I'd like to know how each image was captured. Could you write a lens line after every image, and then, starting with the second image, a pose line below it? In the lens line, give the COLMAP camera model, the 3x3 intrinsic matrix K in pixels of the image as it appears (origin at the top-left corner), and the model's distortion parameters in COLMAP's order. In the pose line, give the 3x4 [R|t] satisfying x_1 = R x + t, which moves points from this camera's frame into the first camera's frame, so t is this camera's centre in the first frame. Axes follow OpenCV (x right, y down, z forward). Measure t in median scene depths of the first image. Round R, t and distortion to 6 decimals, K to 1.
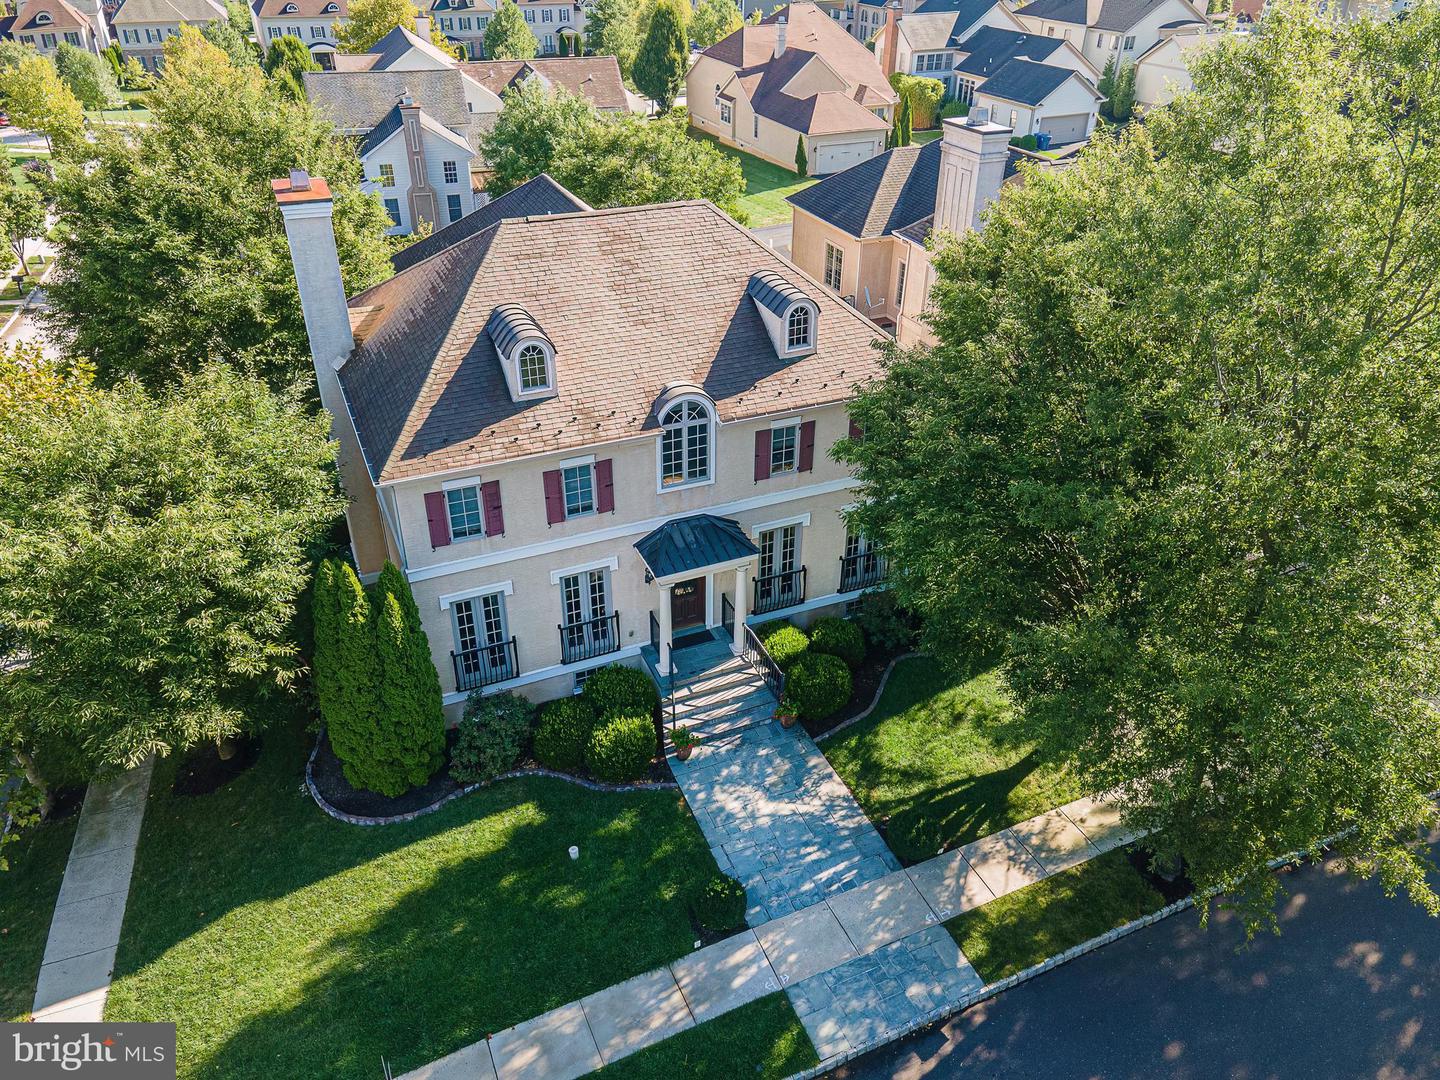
lens RADIAL K [[1040.7, 0, 713.2], [0, 1040.7, 536.6], [0, 0, 1]] dist [0.049773, 0.000847]
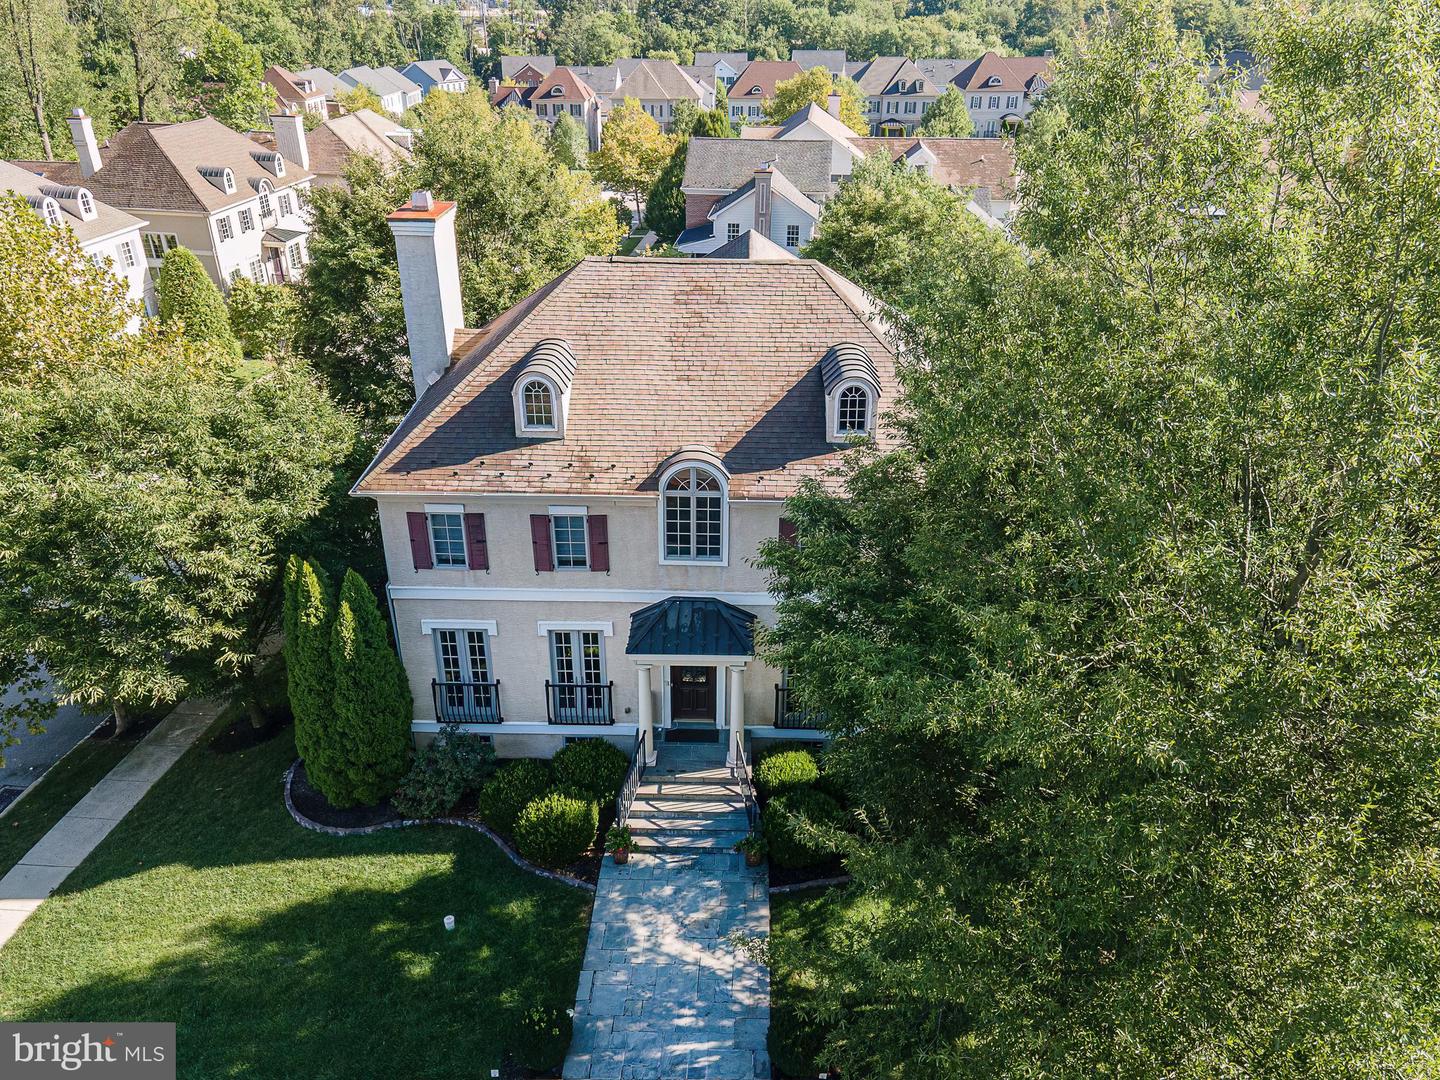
lens RADIAL K [[1051.0, 0, 717.0], [0, 1051.0, 537.6], [0, 0, 1]] dist [0.033723, 0.002355]
pose [[0.908822, 0.195408, -0.368589, 0.328980], [-0.221587, 0.974690, -0.029629, -0.048158], [0.353470, 0.108602, 0.929120, 0.168425]]
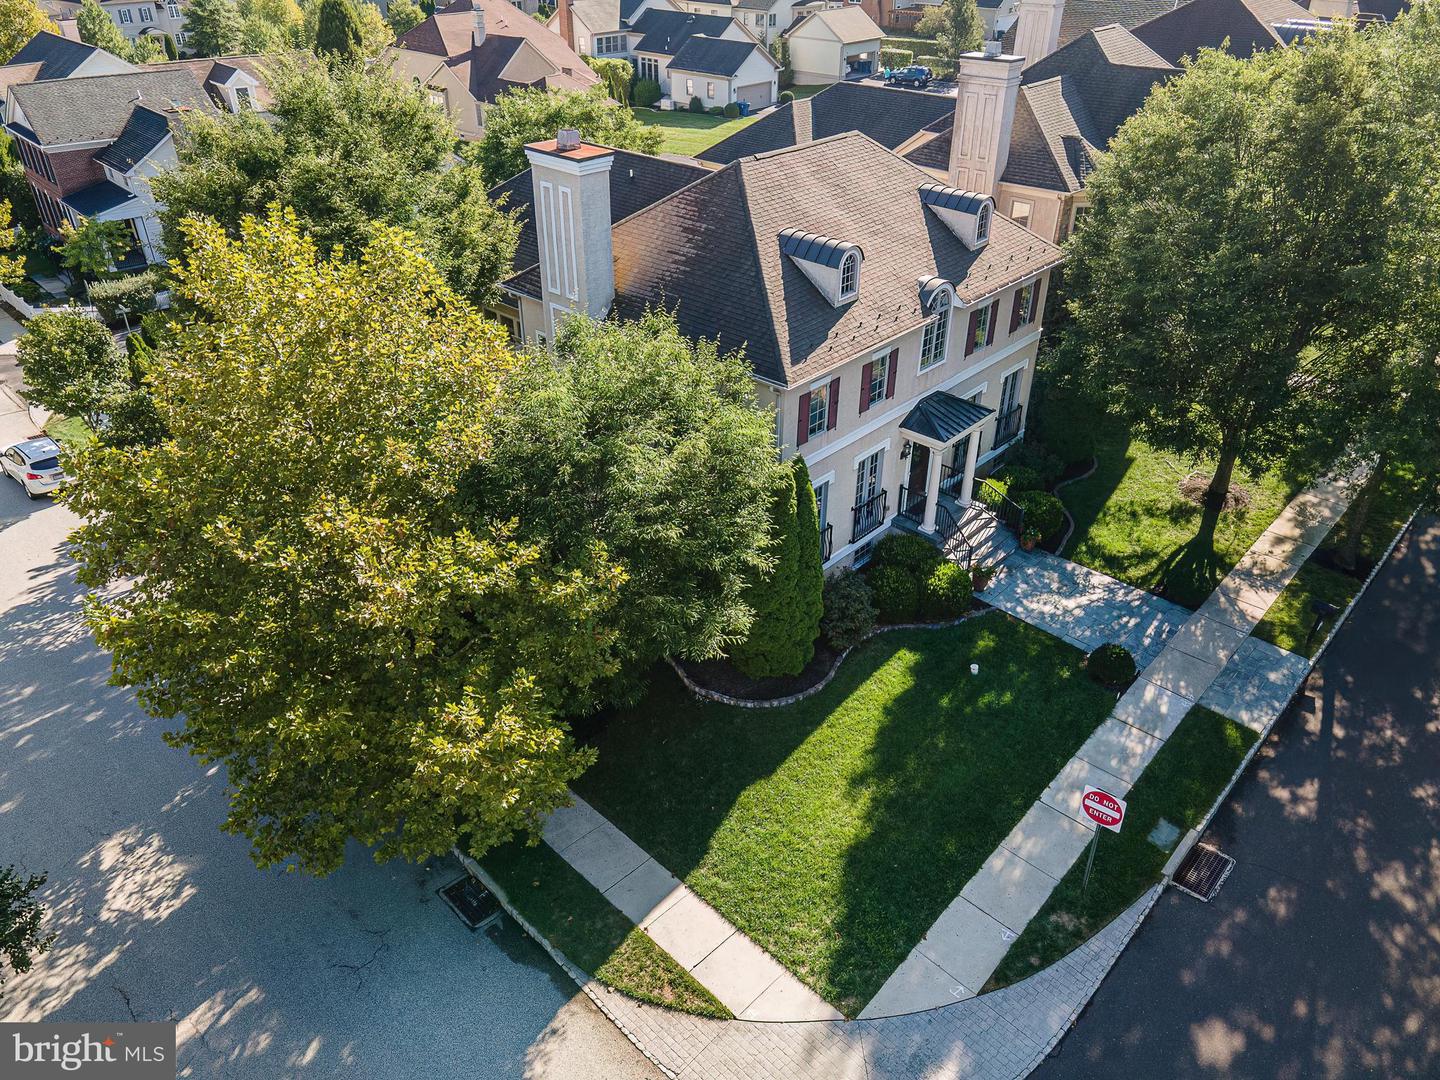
lens RADIAL K [[1040.7, 0, 713.2], [0, 1040.7, 536.6], [0, 0, 1]] dist [0.049773, 0.000847]
pose [[0.911185, -0.220716, 0.347889, -0.723034], [0.220089, 0.974581, 0.041863, 0.035941], [-0.348286, 0.038422, 0.936601, -0.015945]]
